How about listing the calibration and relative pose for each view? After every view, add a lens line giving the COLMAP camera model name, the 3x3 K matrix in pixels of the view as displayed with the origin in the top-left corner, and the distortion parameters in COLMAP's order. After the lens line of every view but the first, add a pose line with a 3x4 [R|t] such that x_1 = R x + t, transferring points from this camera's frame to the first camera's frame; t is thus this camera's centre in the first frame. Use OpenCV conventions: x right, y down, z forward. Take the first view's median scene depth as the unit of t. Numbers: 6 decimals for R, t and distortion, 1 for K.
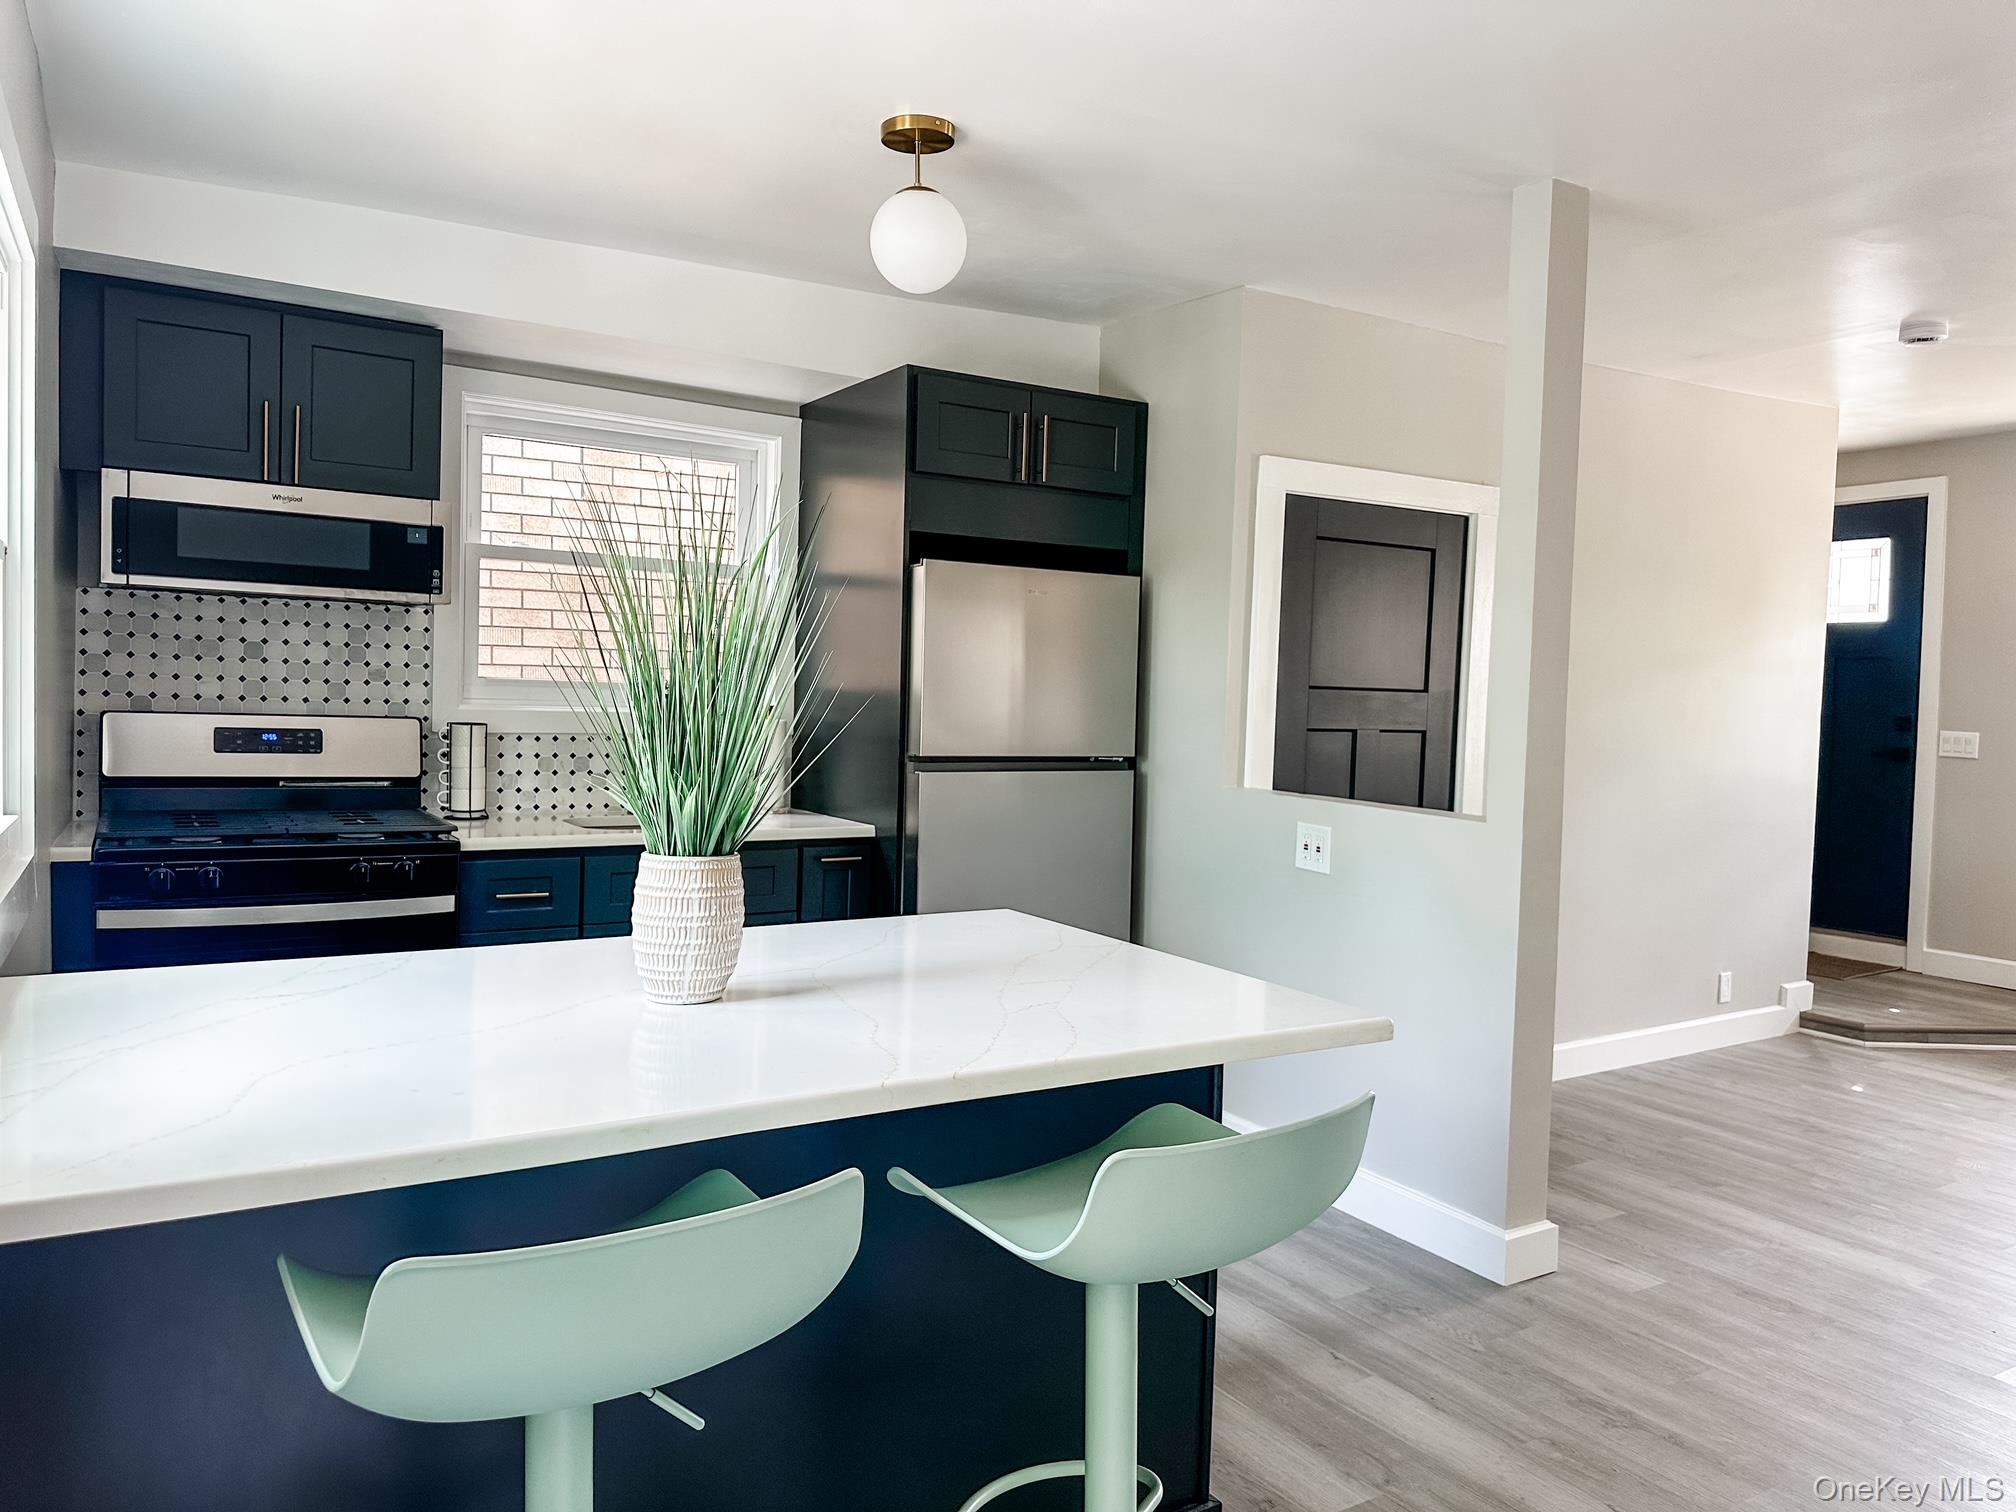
lens RADIAL K [[1421.9, 0, 1029.9], [0, 1421.9, 739.3], [0, 0, 1]] dist [0.030076, -0.027128]
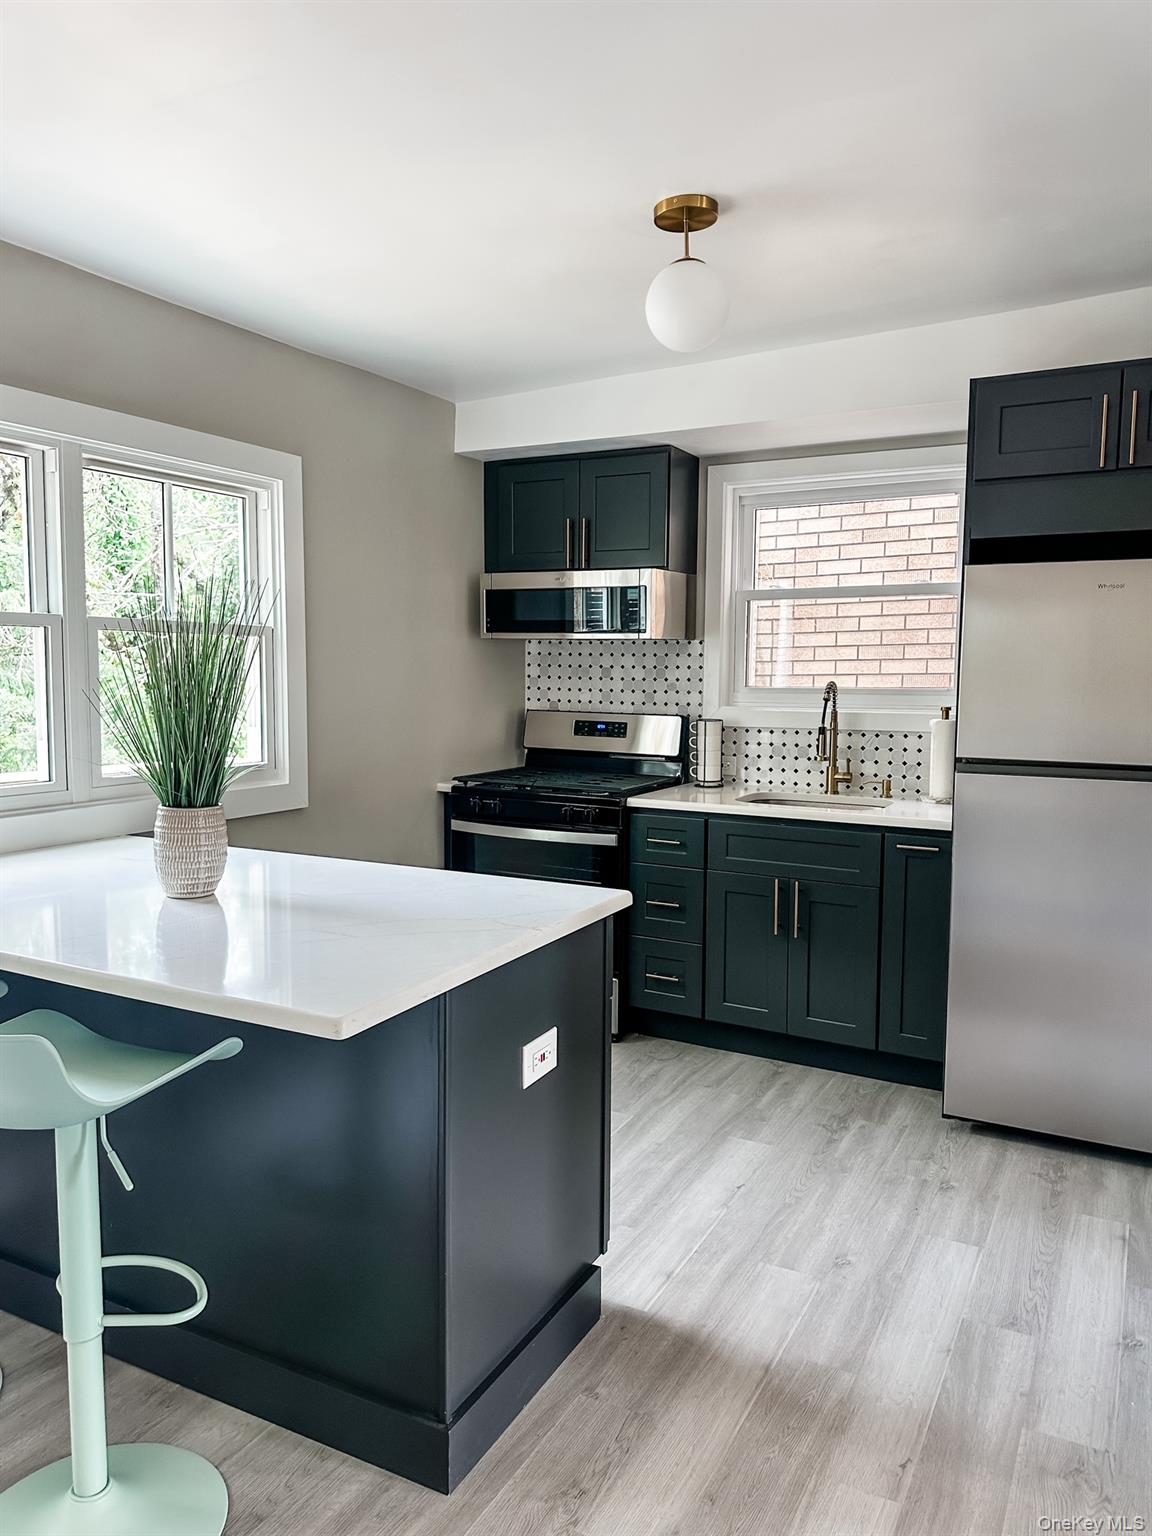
lens RADIAL K [[1083.3, 0, 578.2], [0, 1083.3, 777.4], [0, 0, 1]] dist [0.030076, -0.027128]
pose [[0.468742, 0.061420, -0.881197, 0.505421], [-0.019711, 0.998059, 0.059080, -0.015166], [0.883115, -0.010324, 0.469043, 0.381522]]
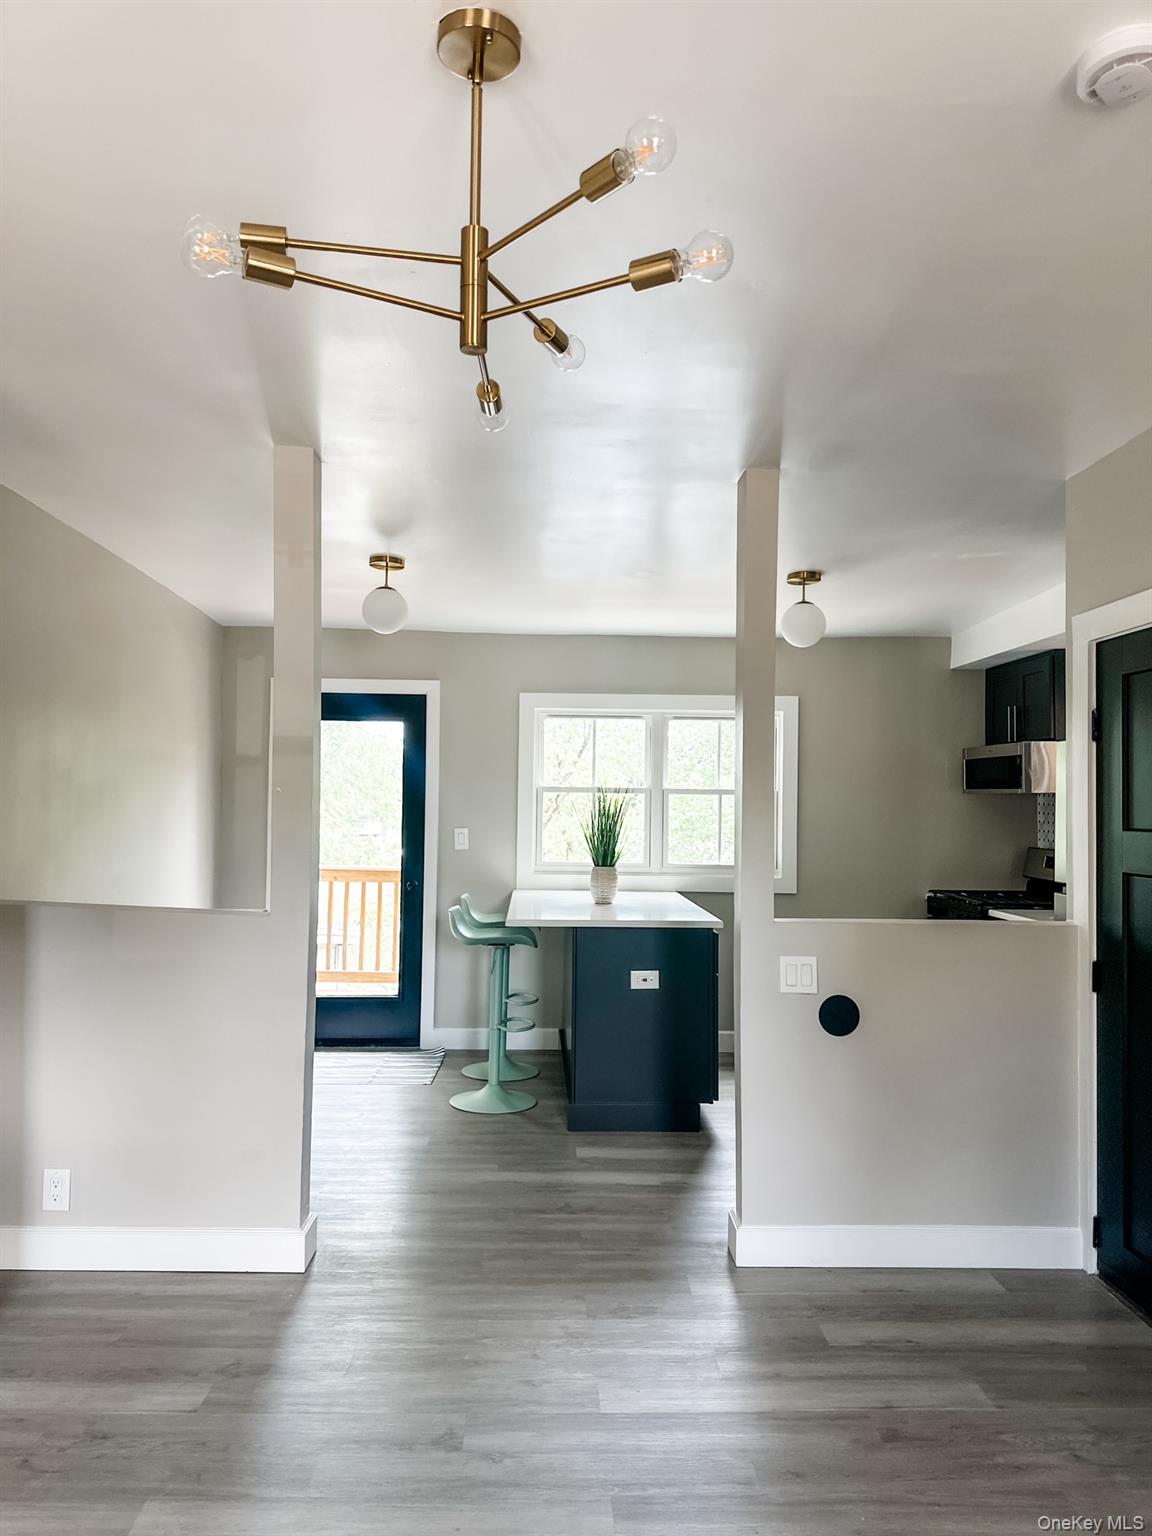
lens RADIAL K [[1083.3, 0, 577.8], [0, 1083.3, 767.7], [0, 0, 1]] dist [0.030076, -0.027128]
pose [[-0.502061, -0.065649, -0.862337, 1.204331], [-0.060758, 0.997328, -0.040552, -0.031718], [0.862695, 0.032035, -0.504709, 1.233507]]
